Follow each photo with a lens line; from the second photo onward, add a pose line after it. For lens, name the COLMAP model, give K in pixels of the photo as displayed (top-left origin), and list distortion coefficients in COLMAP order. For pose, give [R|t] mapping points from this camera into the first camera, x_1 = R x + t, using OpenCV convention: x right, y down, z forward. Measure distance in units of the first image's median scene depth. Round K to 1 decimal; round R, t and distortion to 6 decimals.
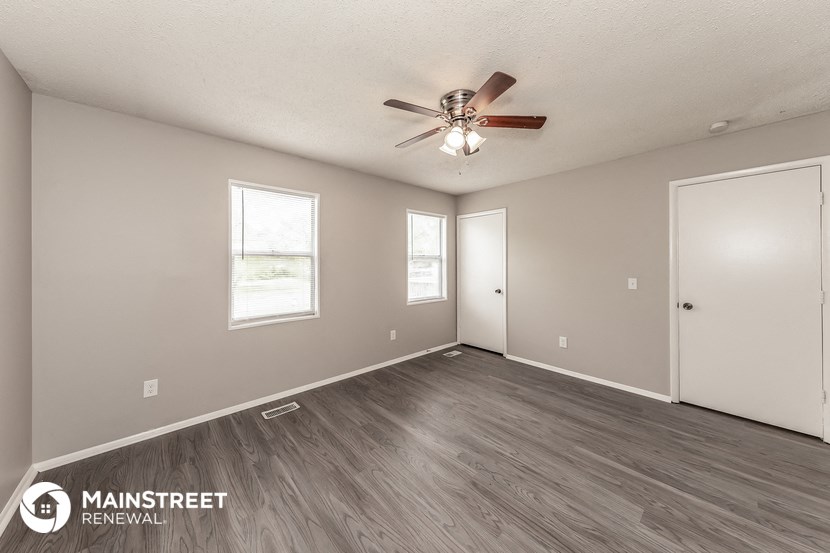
lens RADIAL K [[280.2, 0, 405.3], [0, 280.2, 263.2], [0, 0, 1]] dist [-0.007395, 0.000314]
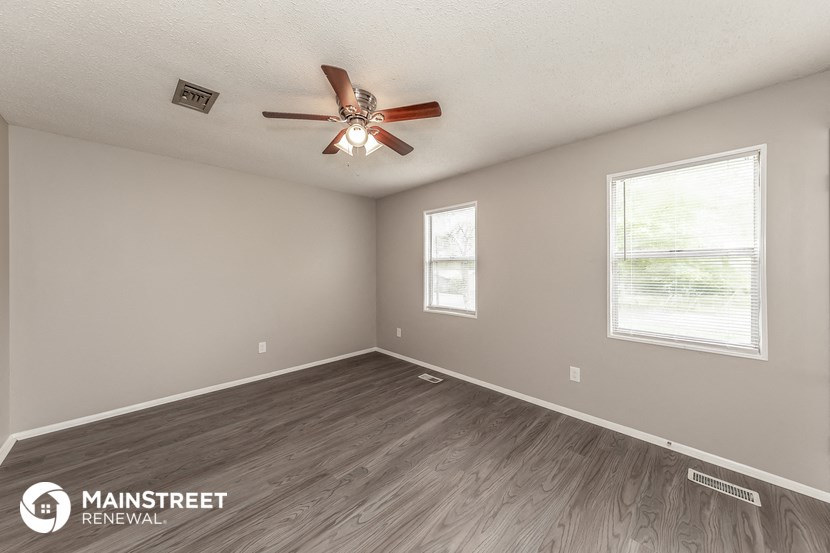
lens RADIAL K [[289.6, 0, 409.1], [0, 289.6, 259.0], [0, 0, 1]] dist [0.009727, -0.000018]
pose [[0.065046, -0.021084, -0.997659, 0.869522], [-0.003946, 0.999764, -0.021386, 0.002853], [0.997874, 0.005328, 0.064948, 0.786158]]
